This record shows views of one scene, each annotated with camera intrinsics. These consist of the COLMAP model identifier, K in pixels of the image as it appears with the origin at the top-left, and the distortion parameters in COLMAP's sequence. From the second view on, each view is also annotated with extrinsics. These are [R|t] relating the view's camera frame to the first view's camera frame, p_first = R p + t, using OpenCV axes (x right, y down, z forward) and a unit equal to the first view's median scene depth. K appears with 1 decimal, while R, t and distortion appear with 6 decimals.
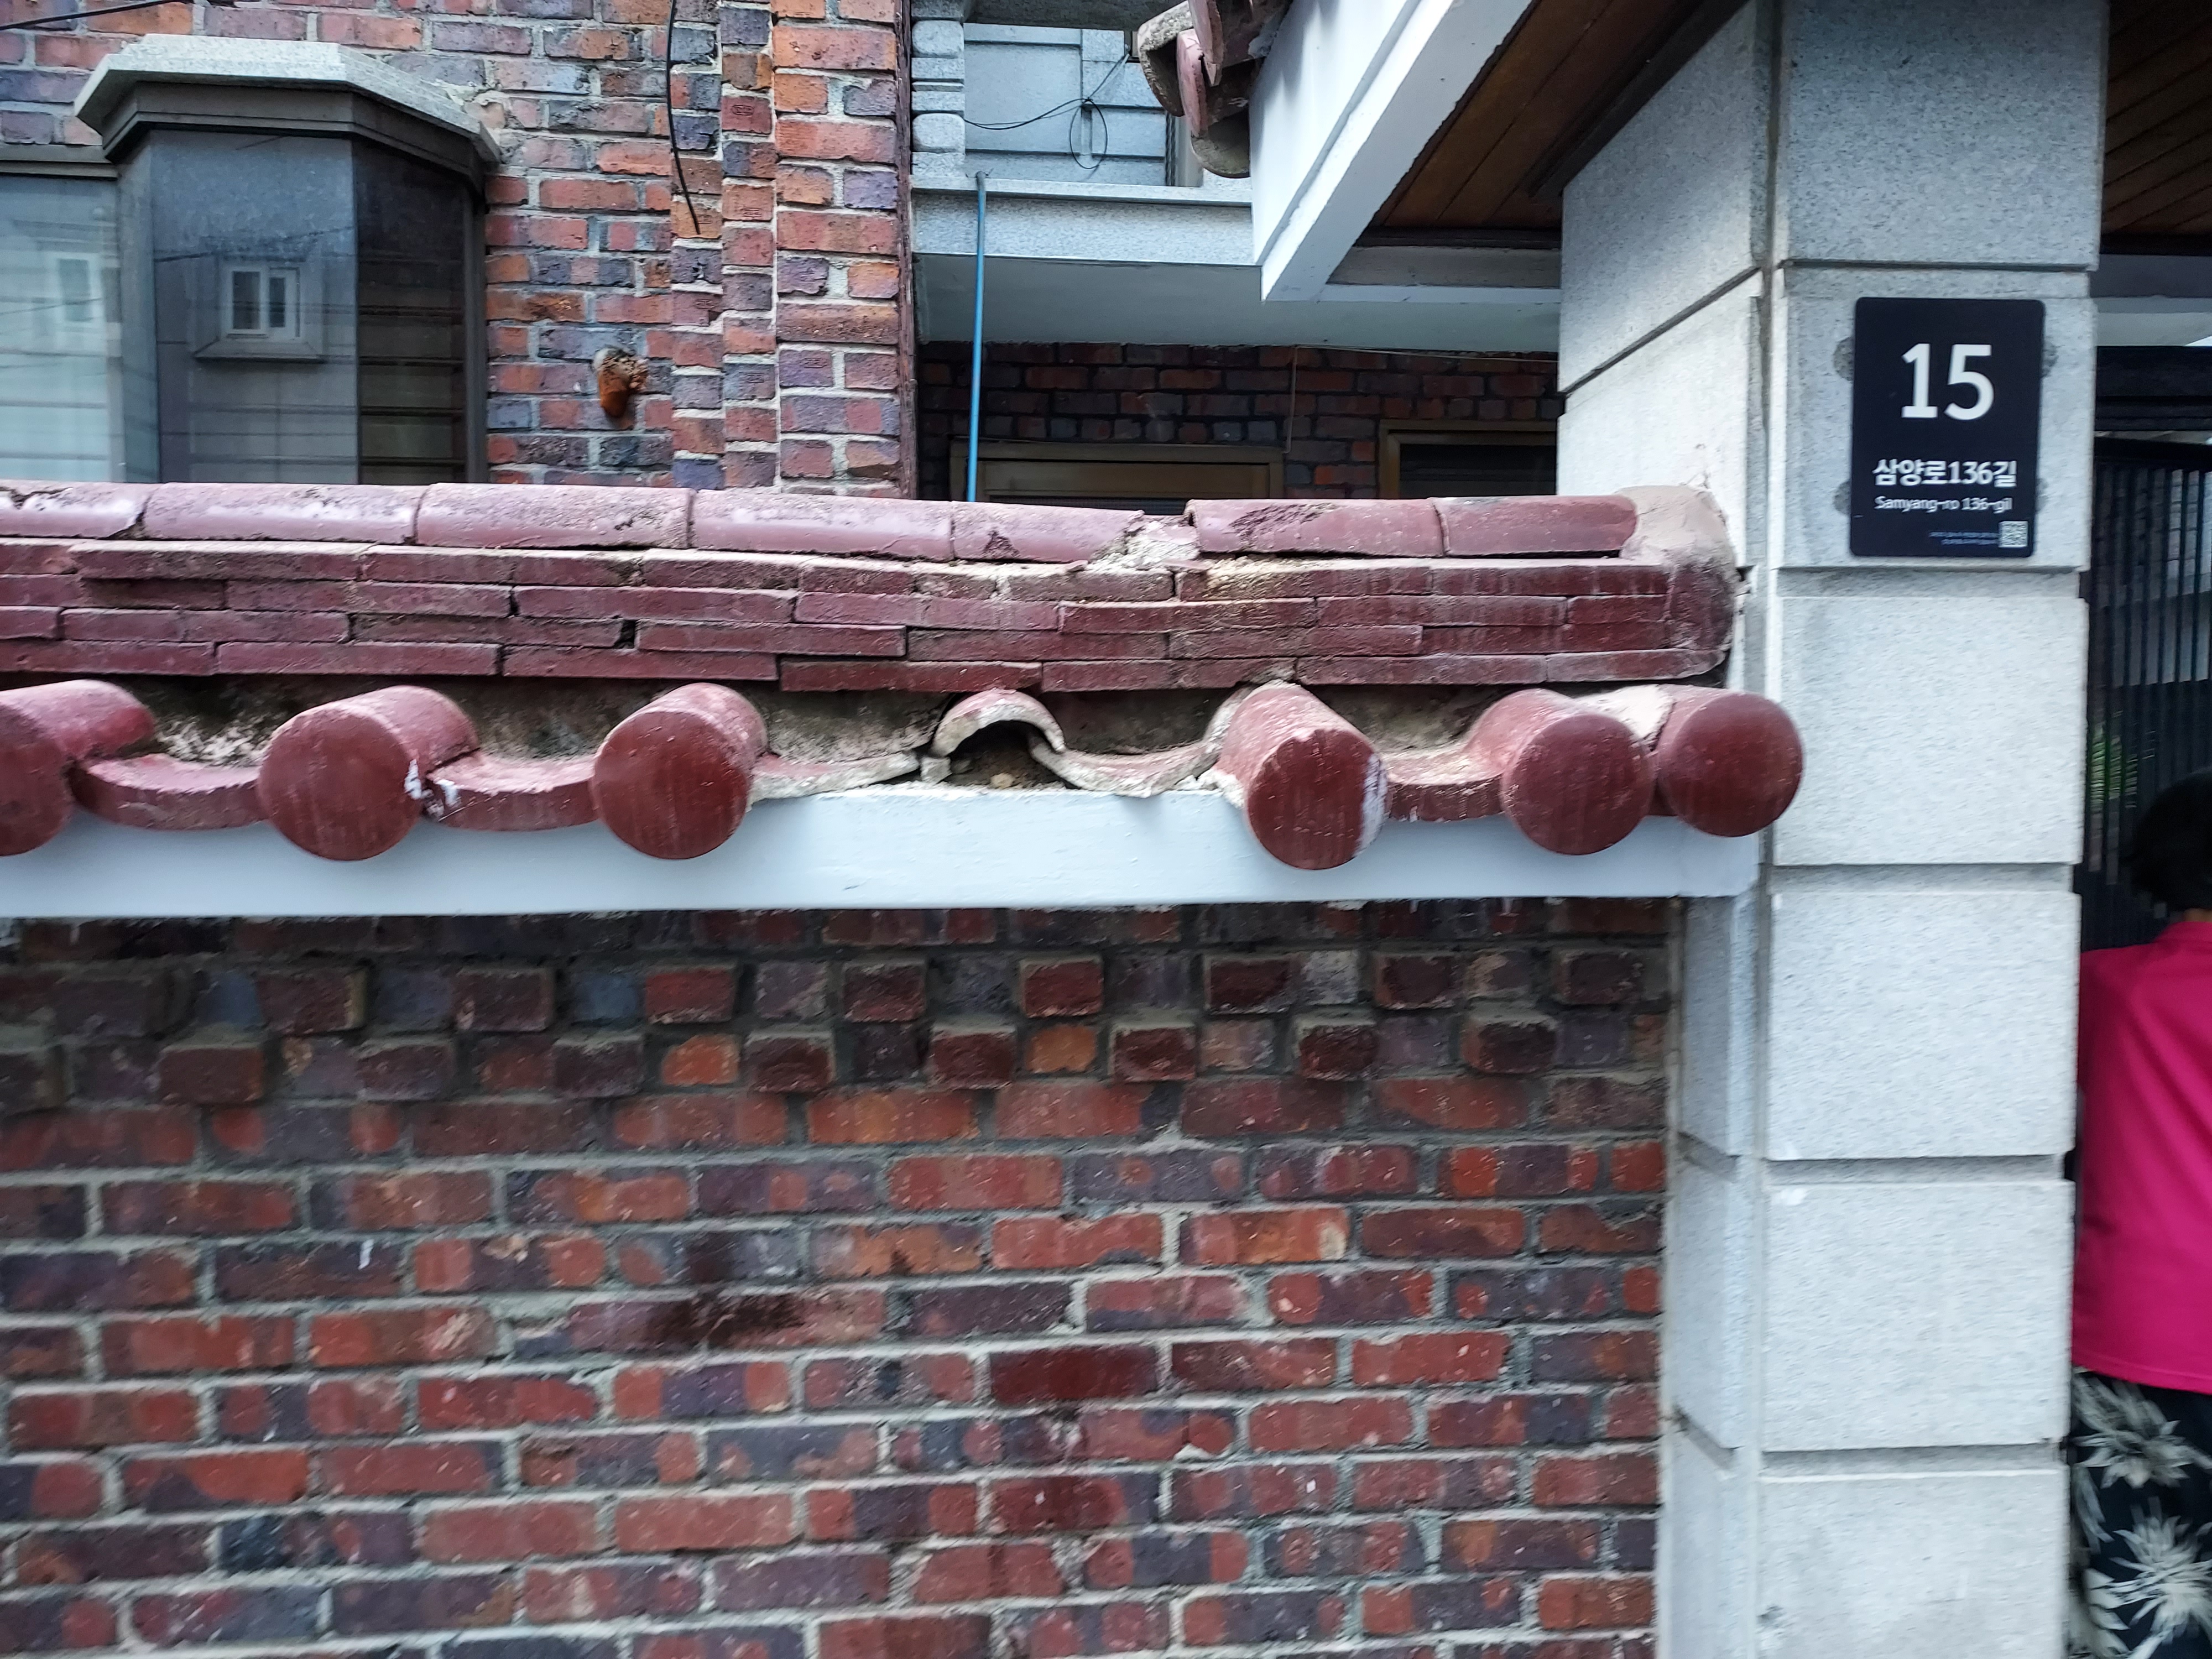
lens RADIAL K [[1568.7, 0, 1103.9], [0, 1568.7, 860.9], [0, 0, 1]] dist [0.014757, -0.004461]
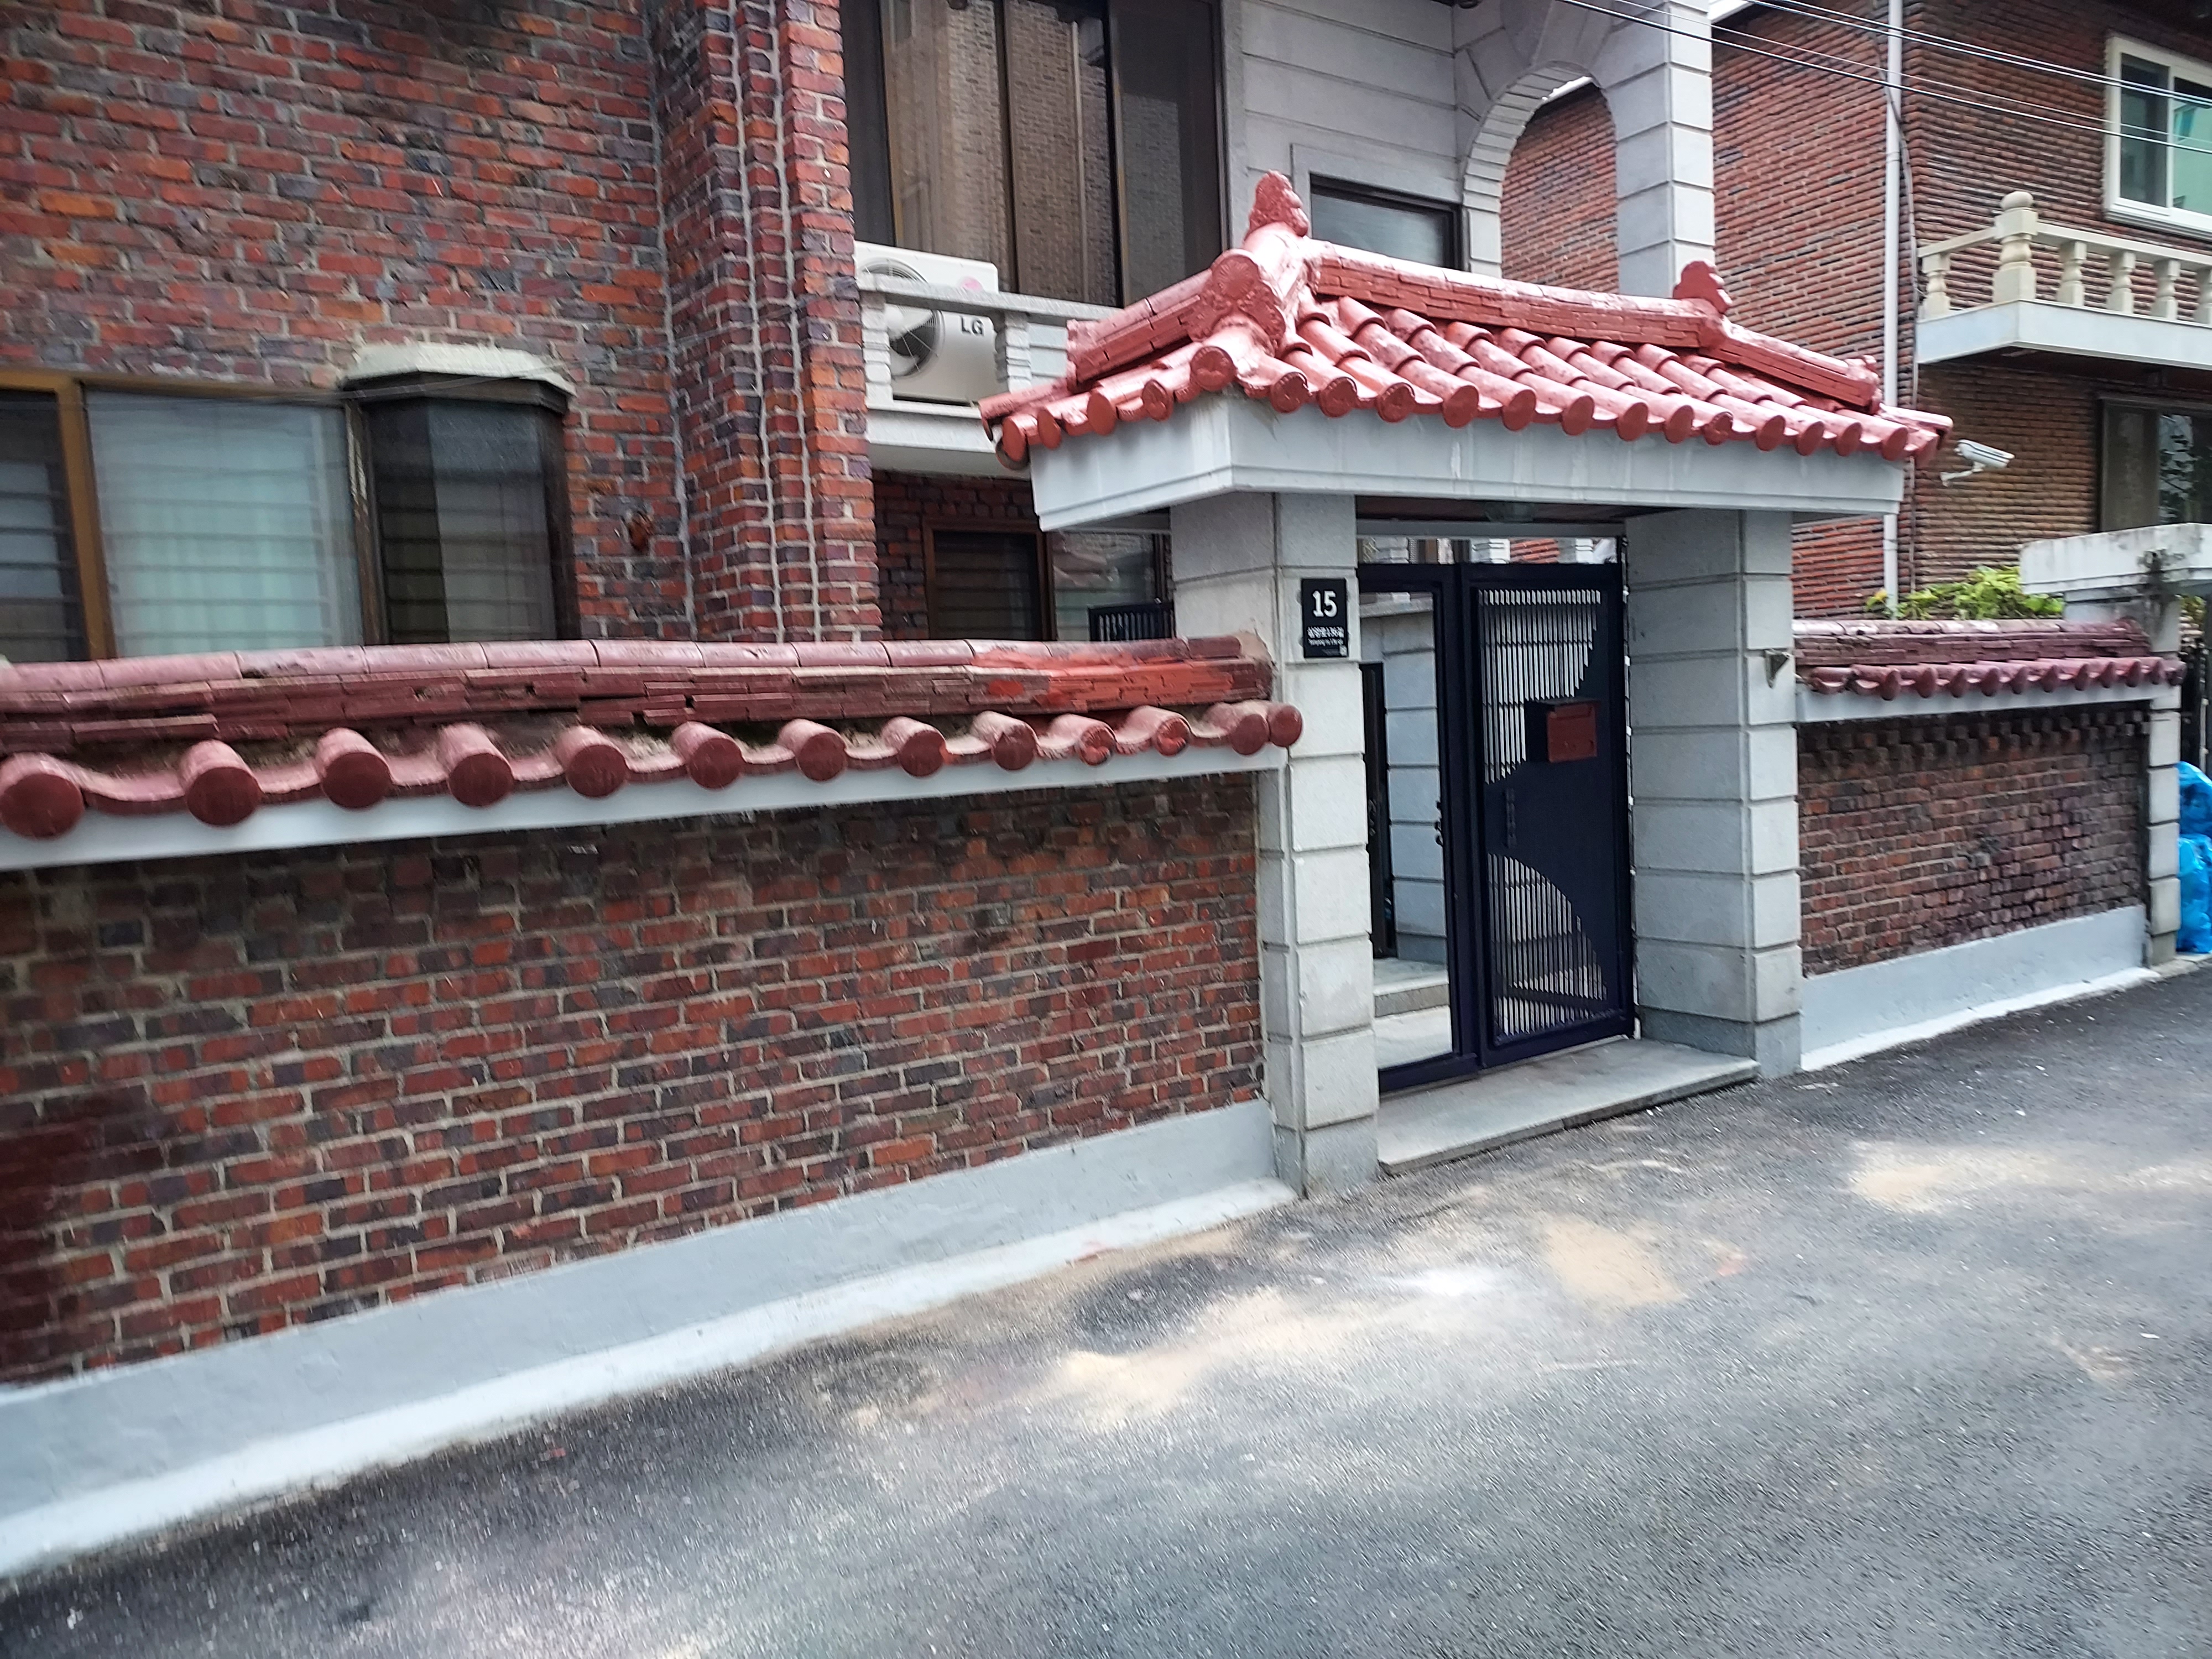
lens RADIAL K [[1568.7, 0, 1103.9], [0, 1568.7, 860.9], [0, 0, 1]] dist [0.014757, -0.004461]
pose [[0.873761, -0.081787, 0.479429, -1.378796], [0.065643, 0.996571, 0.050374, 0.025051], [-0.481905, -0.012543, 0.876134, -1.528889]]
